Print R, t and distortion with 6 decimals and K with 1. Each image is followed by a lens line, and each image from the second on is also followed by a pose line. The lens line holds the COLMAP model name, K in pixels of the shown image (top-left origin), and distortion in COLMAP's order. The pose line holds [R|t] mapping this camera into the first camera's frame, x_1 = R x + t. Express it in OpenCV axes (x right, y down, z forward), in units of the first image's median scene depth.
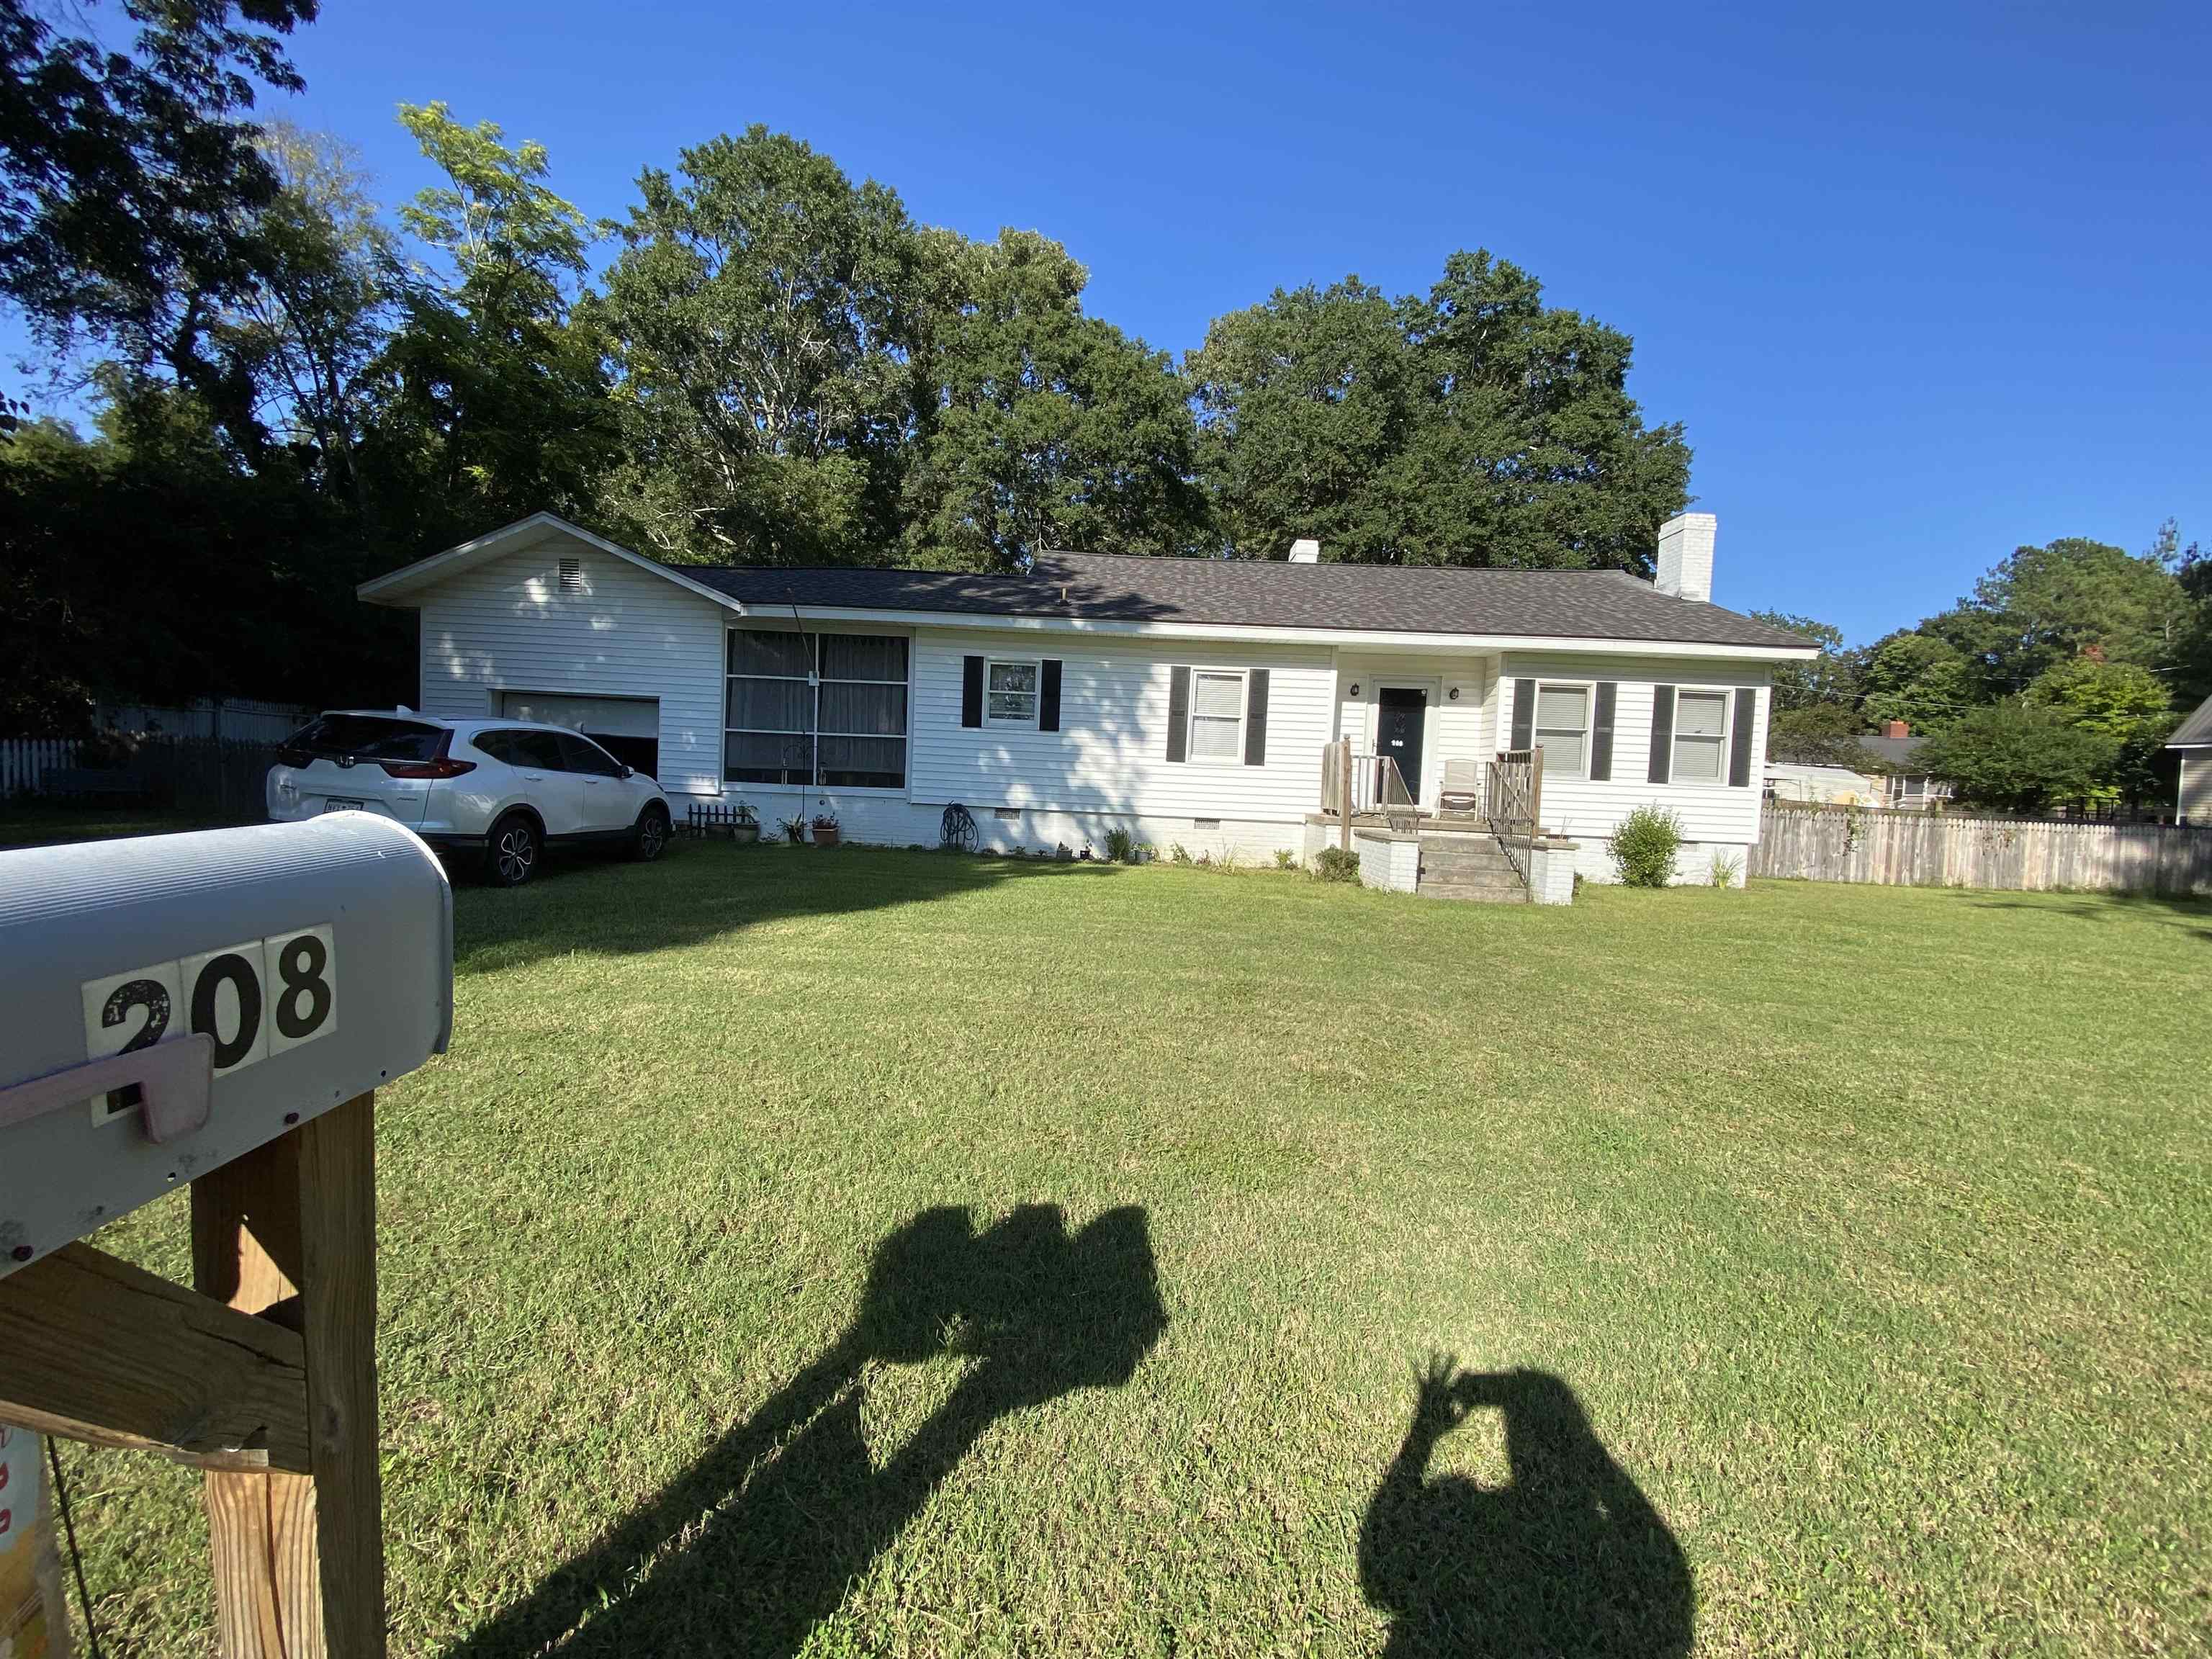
lens RADIAL K [[890.3, 0, 1106.8], [0, 890.3, 824.7], [0, 0, 1]] dist [-0.001217, -0.000072]
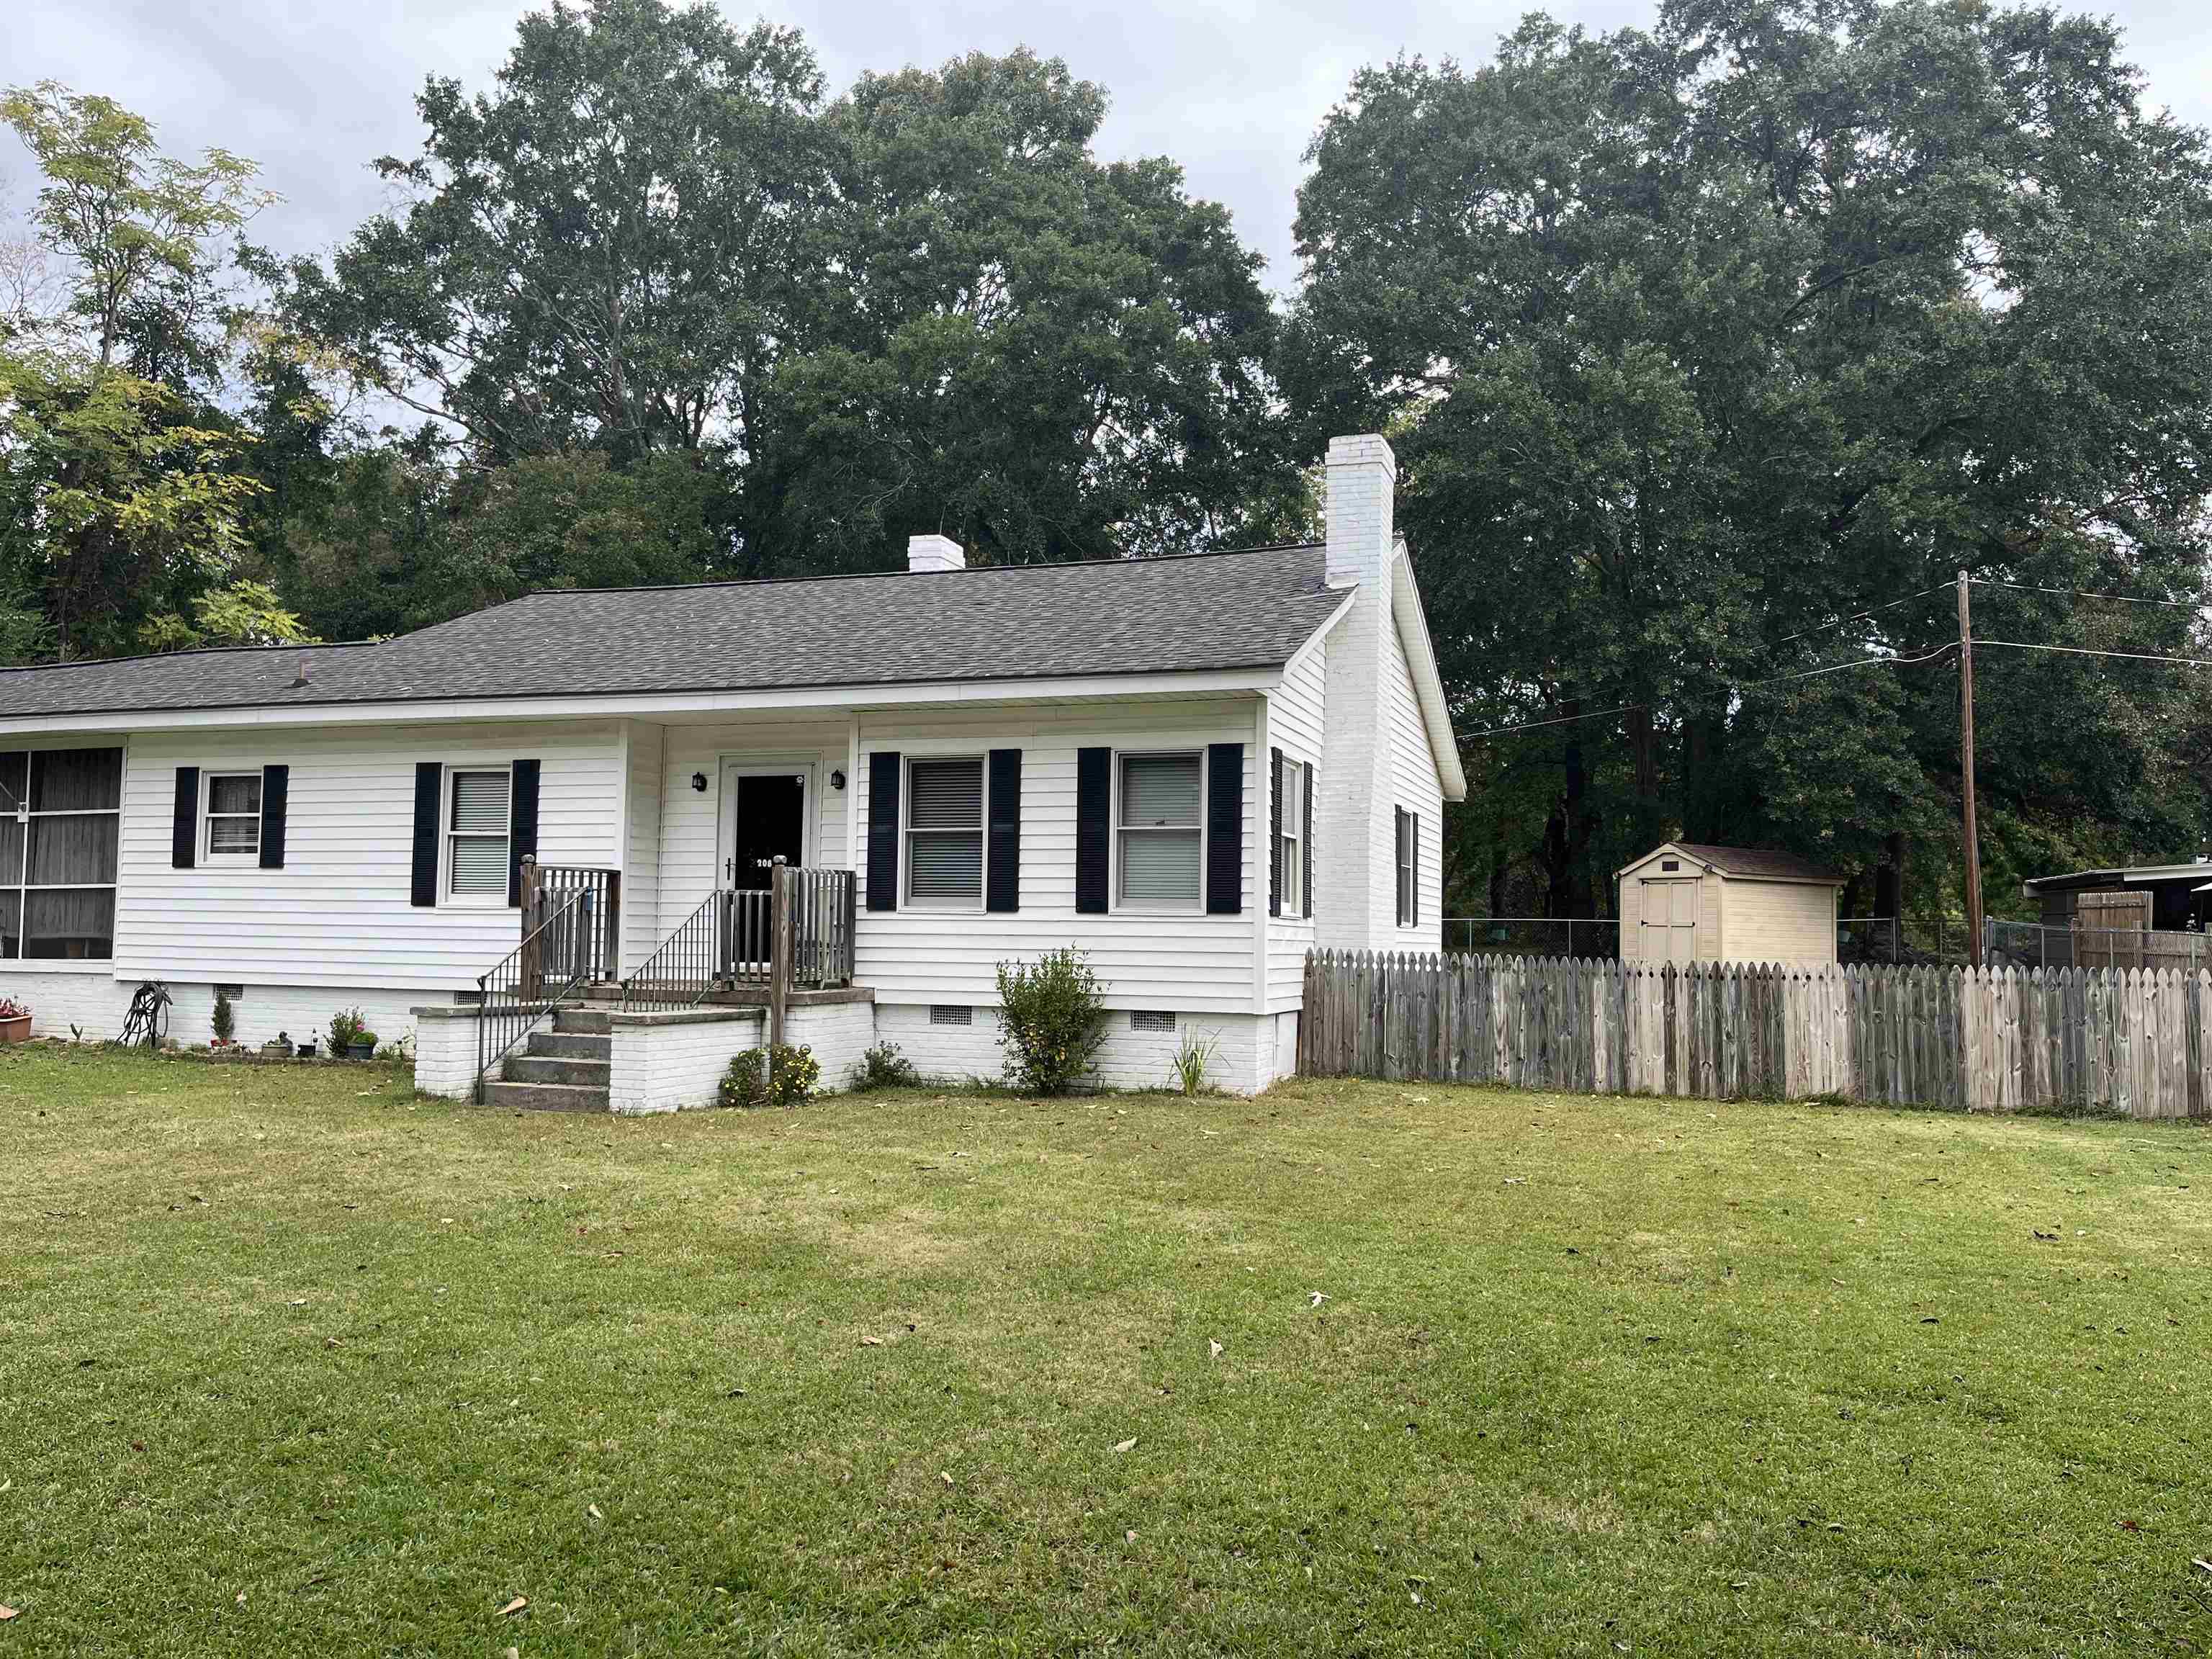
lens RADIAL K [[1706.2, 0, 1104.9], [0, 1706.2, 829.9], [0, 0, 1]] dist [0.018216, 0.004933]
pose [[0.955297, -0.049632, -0.291451, 0.940857], [0.010828, 0.991021, -0.133271, 0.048202], [0.295448, 0.124157, 0.947257, -0.072790]]
